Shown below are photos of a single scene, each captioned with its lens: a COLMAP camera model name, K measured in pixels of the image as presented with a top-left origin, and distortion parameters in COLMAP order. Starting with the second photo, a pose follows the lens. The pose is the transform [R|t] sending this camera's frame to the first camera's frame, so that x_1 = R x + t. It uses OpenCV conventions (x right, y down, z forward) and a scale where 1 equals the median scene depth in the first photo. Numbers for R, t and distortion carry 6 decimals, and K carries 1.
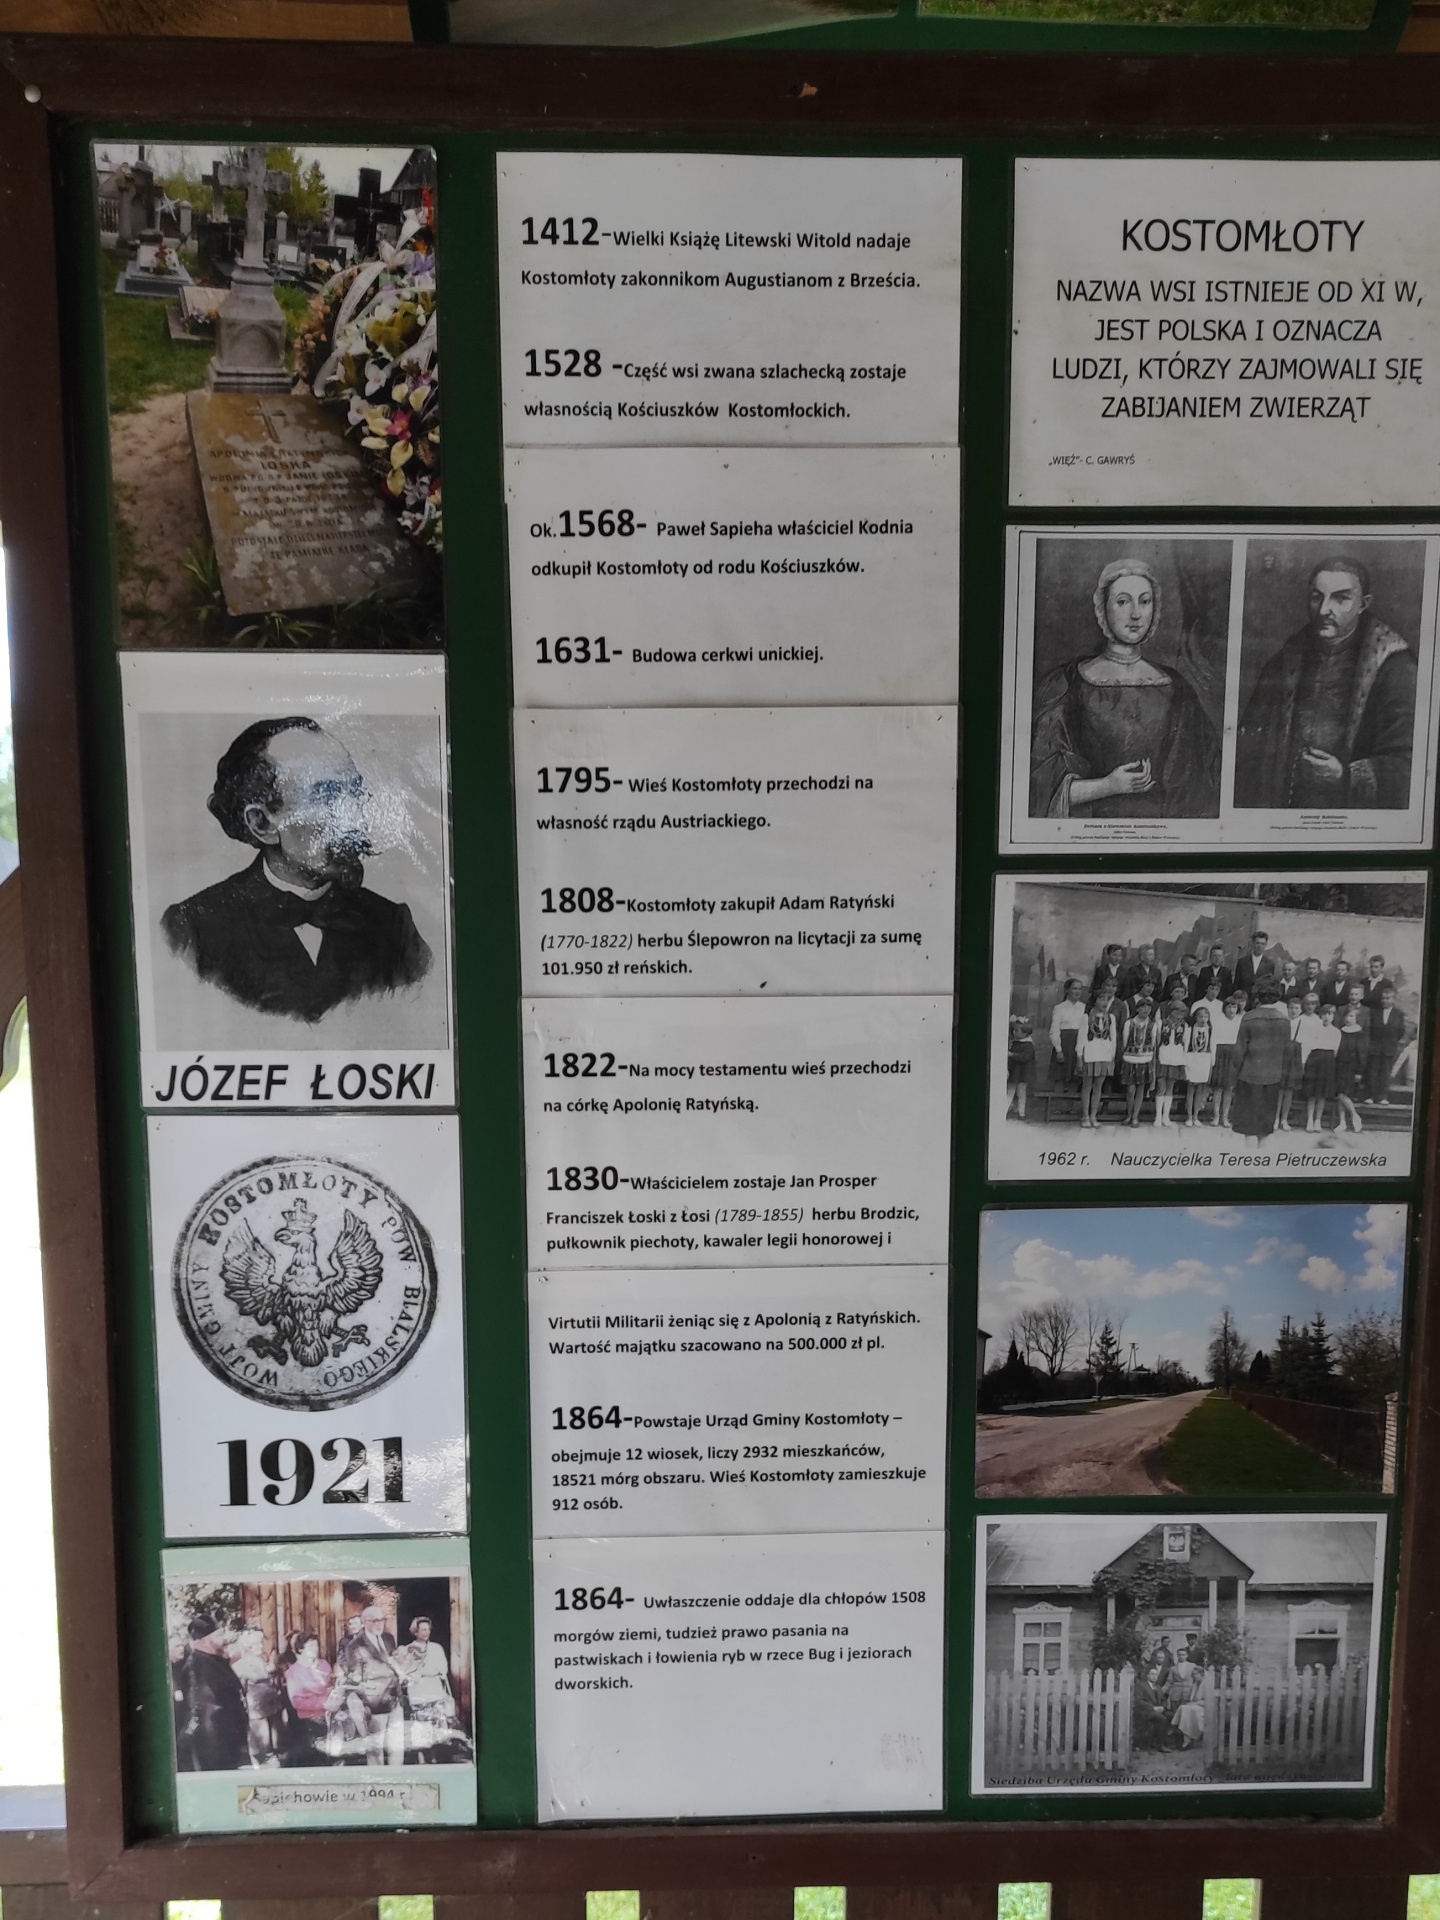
lens RADIAL K [[1405.7, 0, 720.3], [0, 1405.7, 960.5], [0, 0, 1]] dist [0.014633, -0.000023]
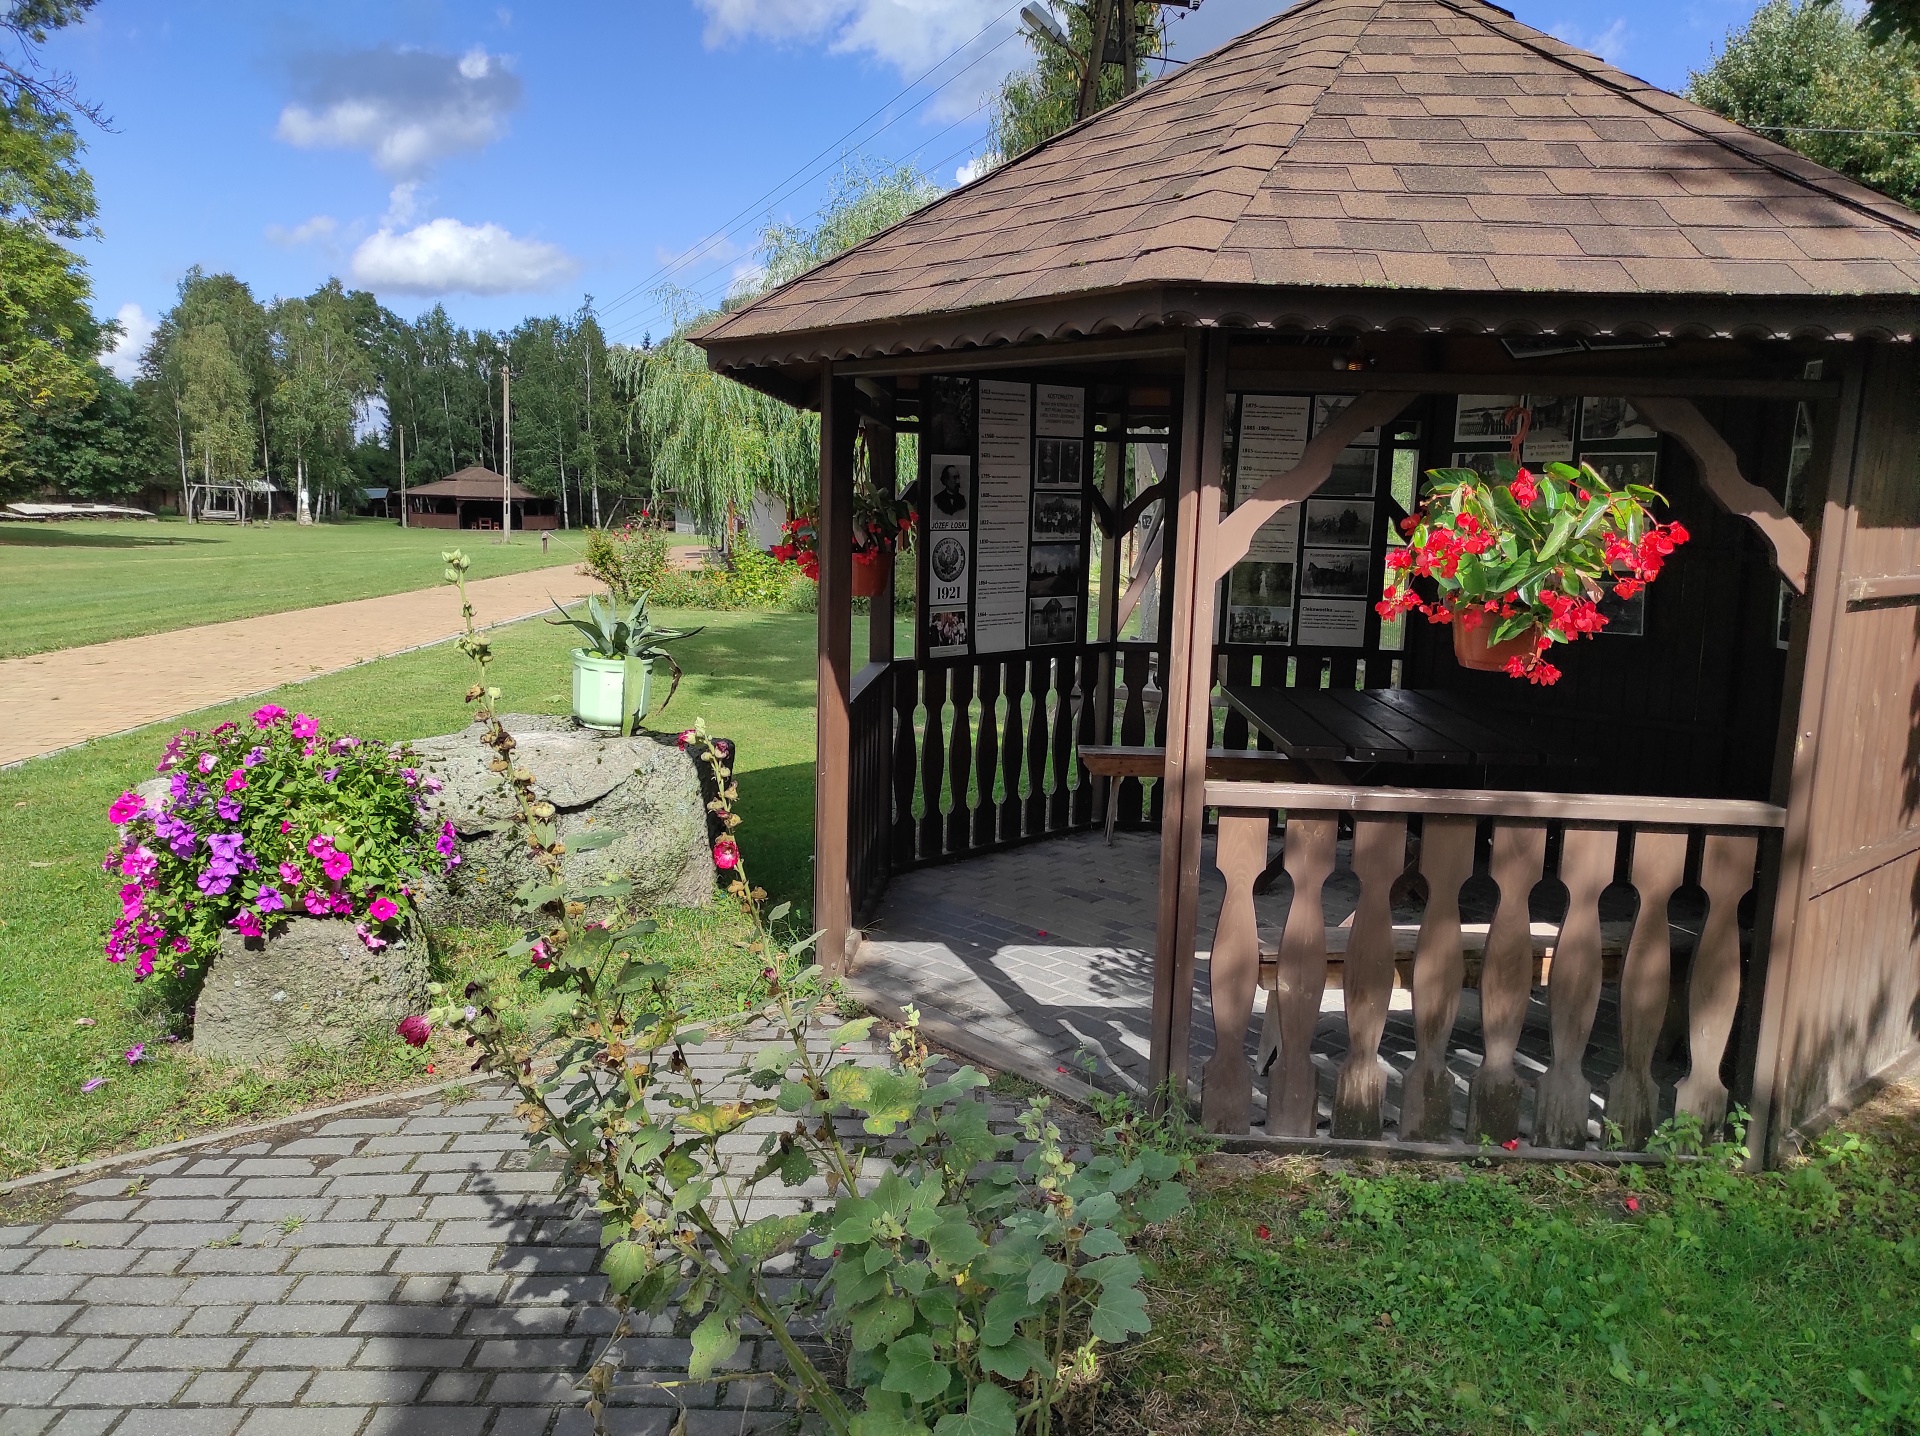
lens RADIAL K [[1405.7, 0, 961.0], [0, 1405.7, 717.3], [0, 0, 1]] dist [0.014633, -0.000023]
pose [[0.772624, -0.090886, 0.628325, -4.049990], [0.057486, 0.995650, 0.073331, 0.458045], [-0.632256, -0.020538, 0.774487, -3.656423]]
